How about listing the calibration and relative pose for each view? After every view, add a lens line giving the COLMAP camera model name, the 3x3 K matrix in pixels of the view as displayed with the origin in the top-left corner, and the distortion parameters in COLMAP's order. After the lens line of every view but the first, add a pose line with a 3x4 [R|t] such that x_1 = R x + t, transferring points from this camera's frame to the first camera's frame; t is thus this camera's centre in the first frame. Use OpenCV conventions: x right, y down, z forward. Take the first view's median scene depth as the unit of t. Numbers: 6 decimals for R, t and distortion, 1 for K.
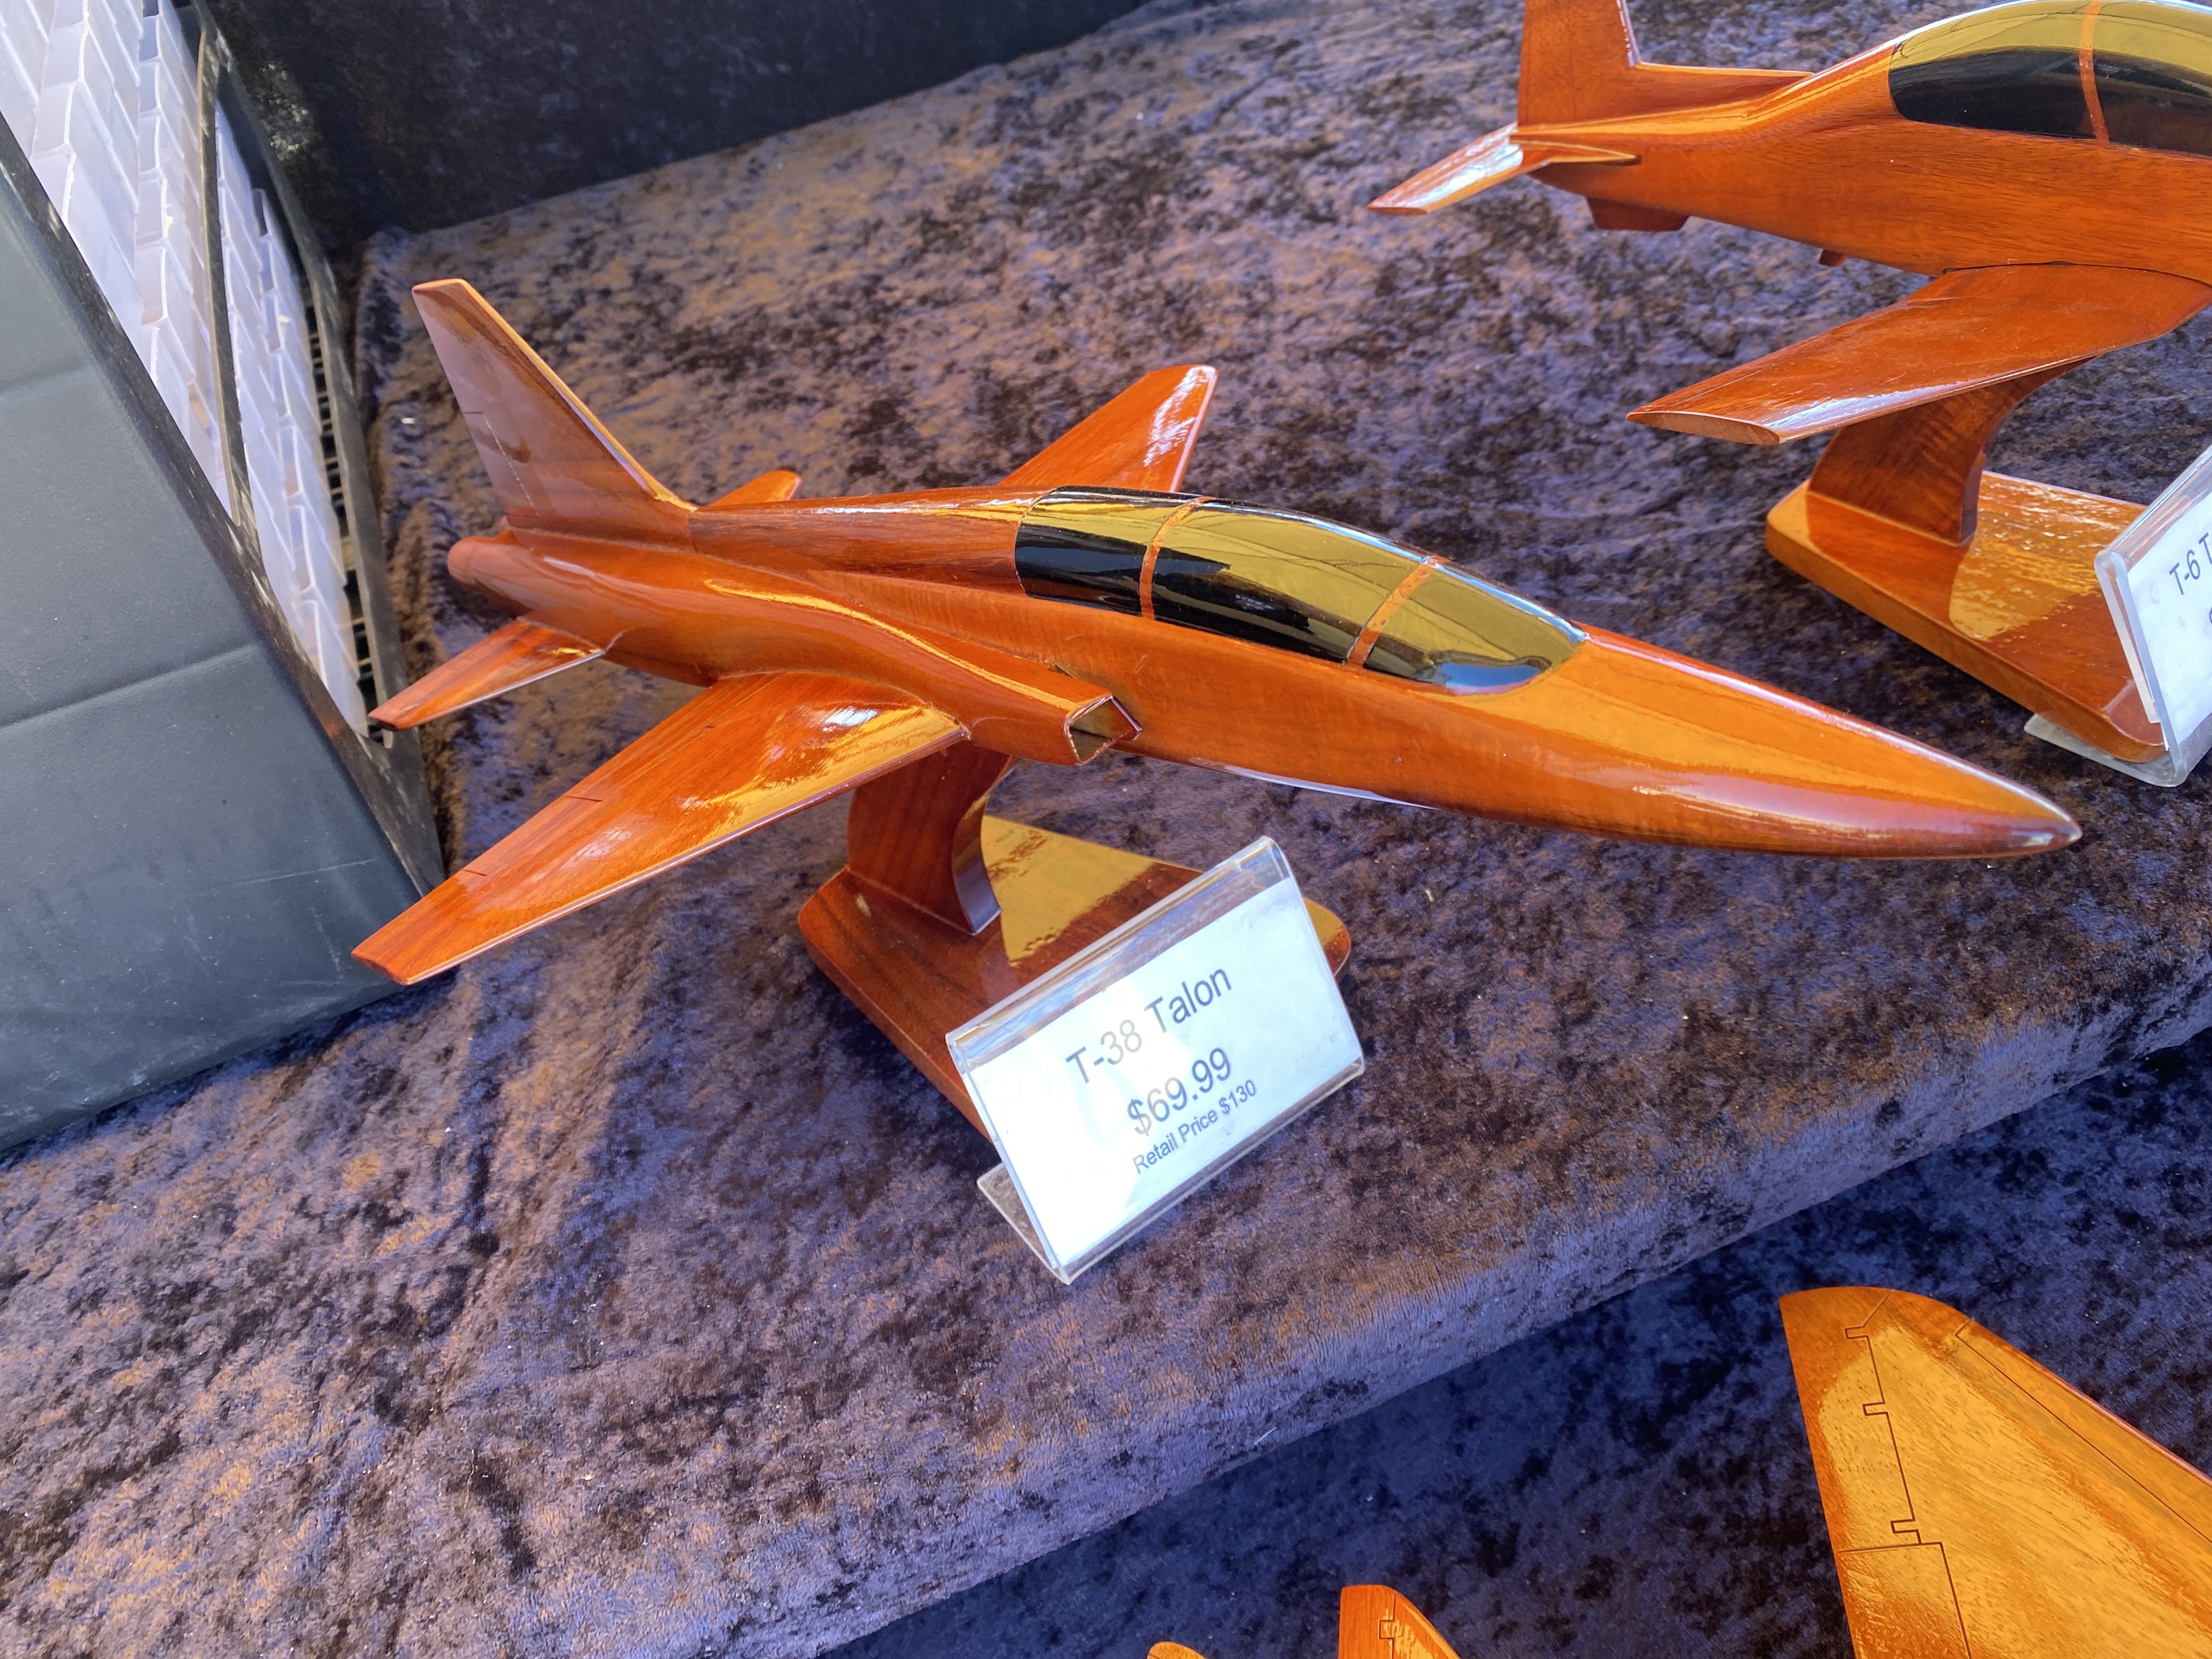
lens RADIAL K [[1682.6, 0, 1106.0], [0, 1682.6, 829.5], [0, 0, 1]] dist [-0.002537, -0.004868]
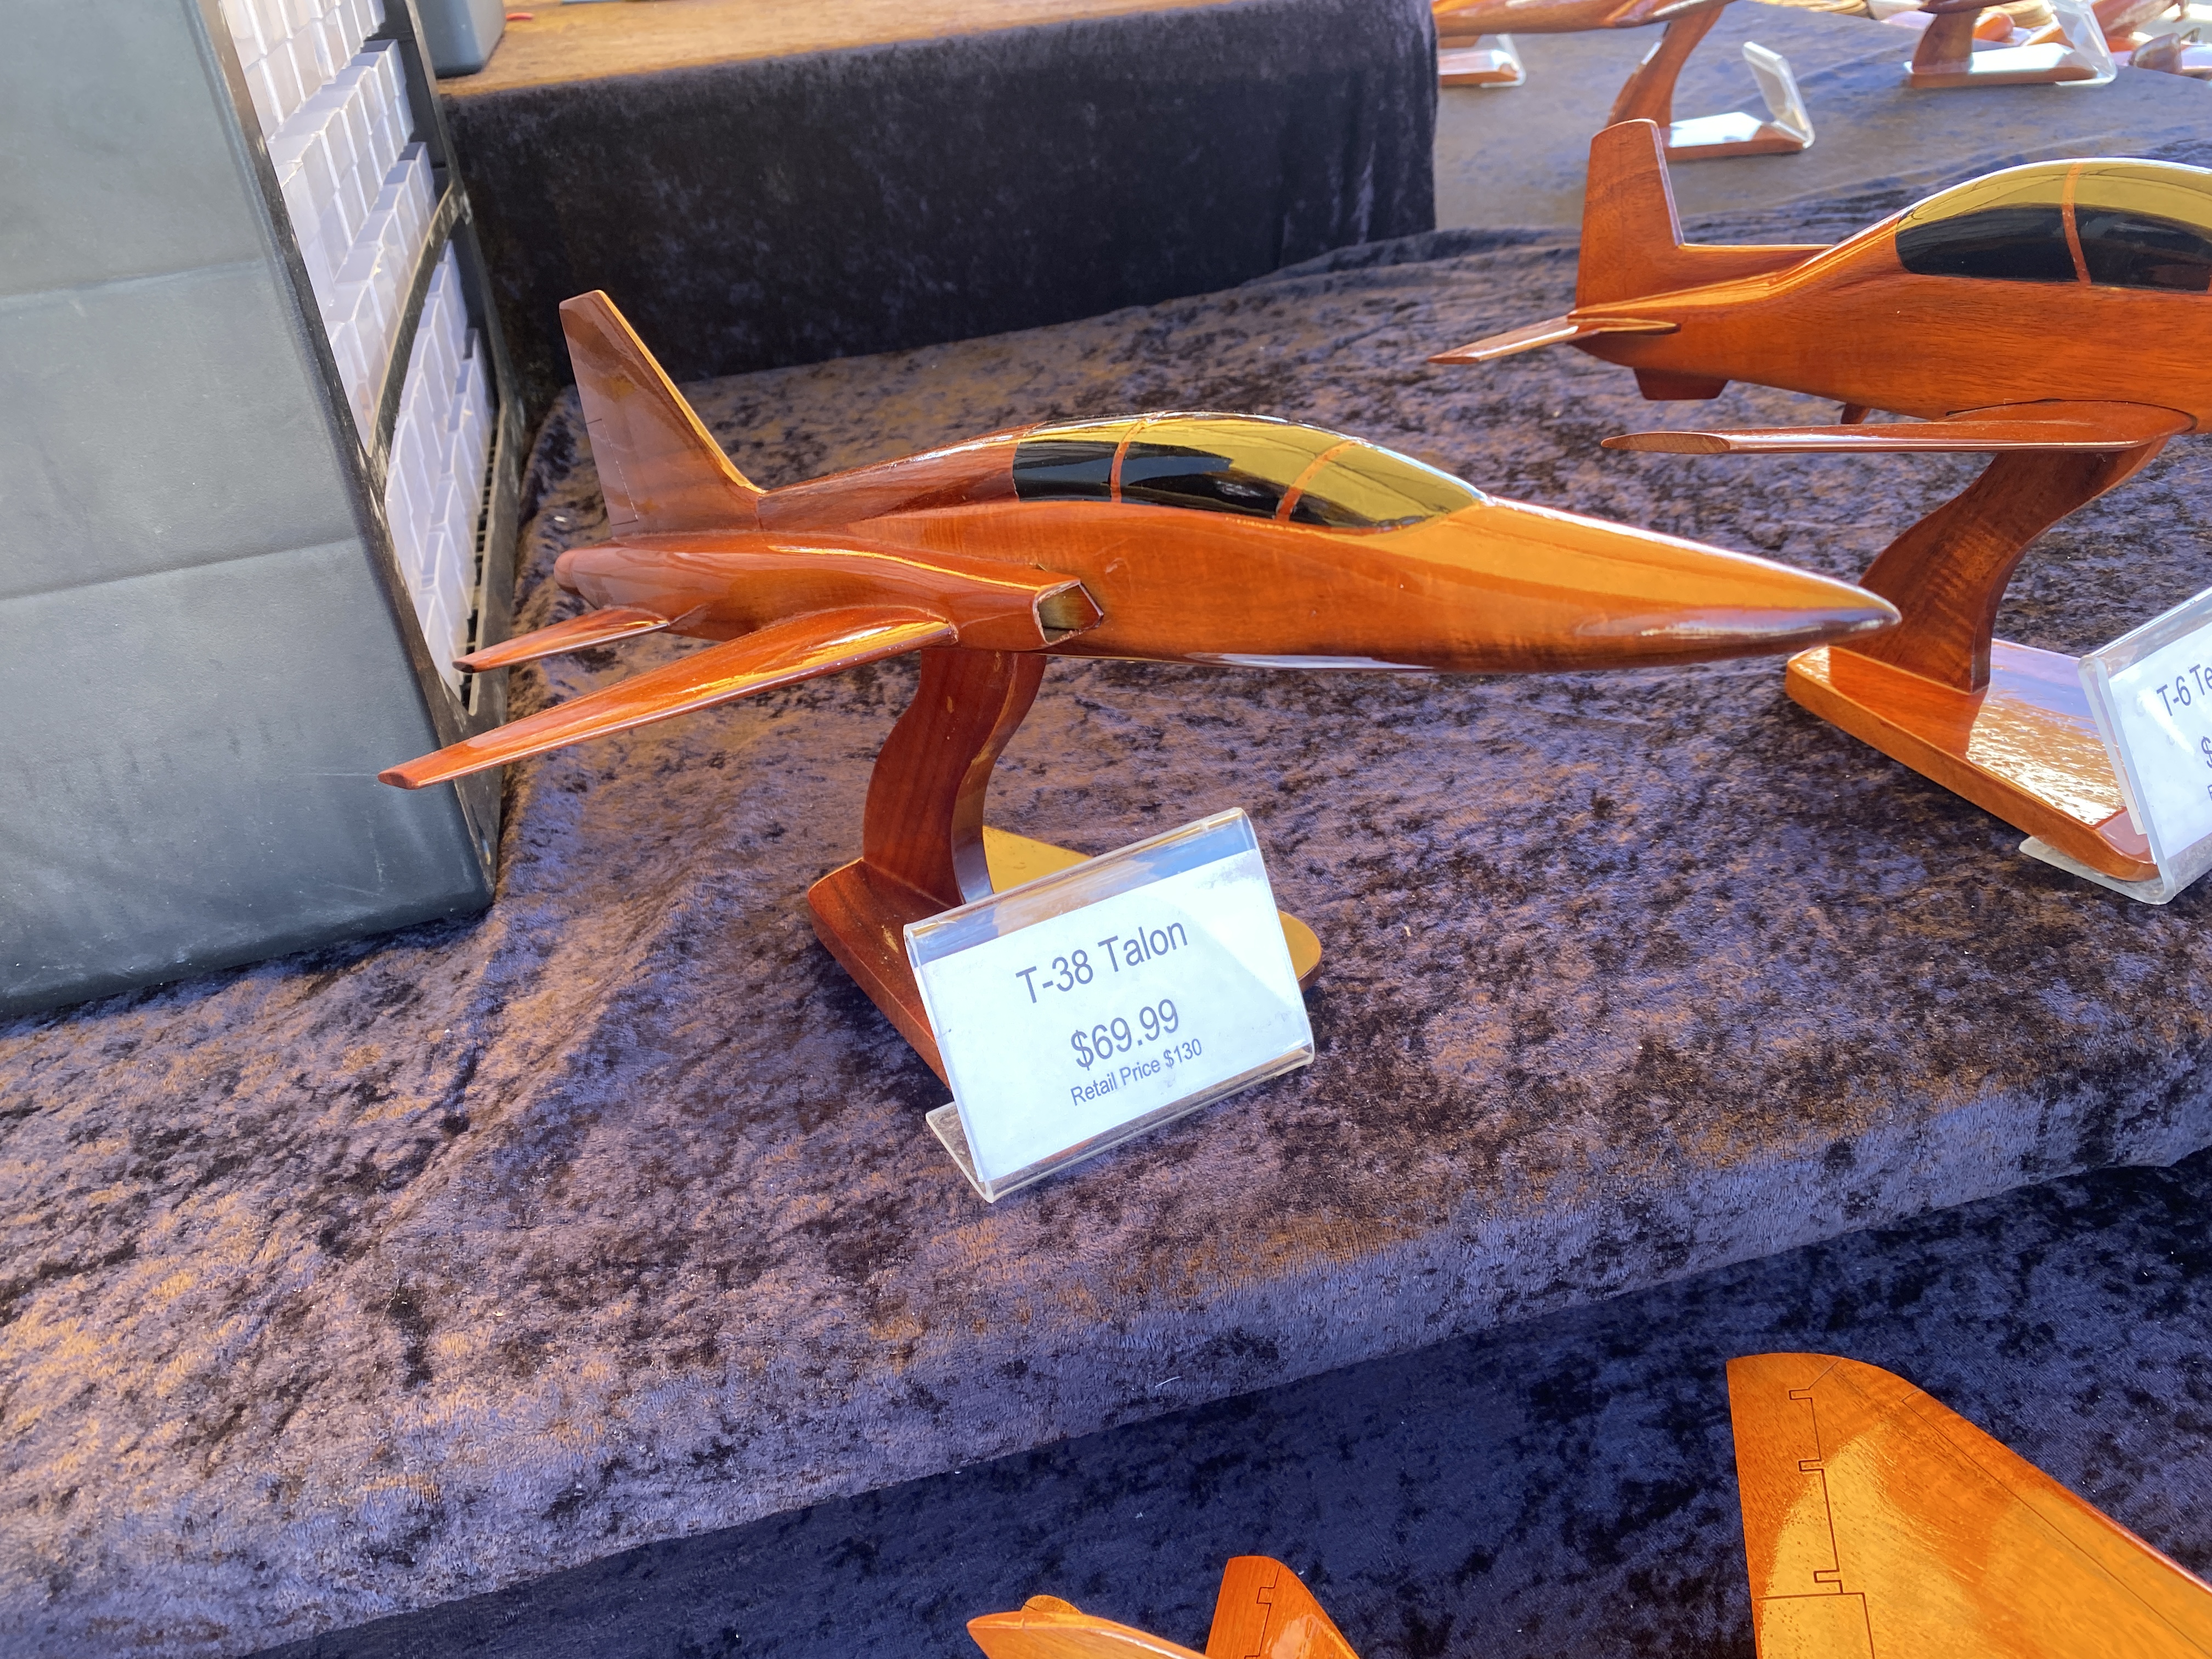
lens RADIAL K [[1668.4, 0, 1100.7], [0, 1668.4, 829.9], [0, 0, 1]] dist [0.007682, -0.018435]
pose [[0.990543, 0.107265, -0.085554, 0.095178], [-0.121344, 0.975902, -0.181356, 0.204389], [0.064039, 0.190022, 0.979689, -0.026164]]
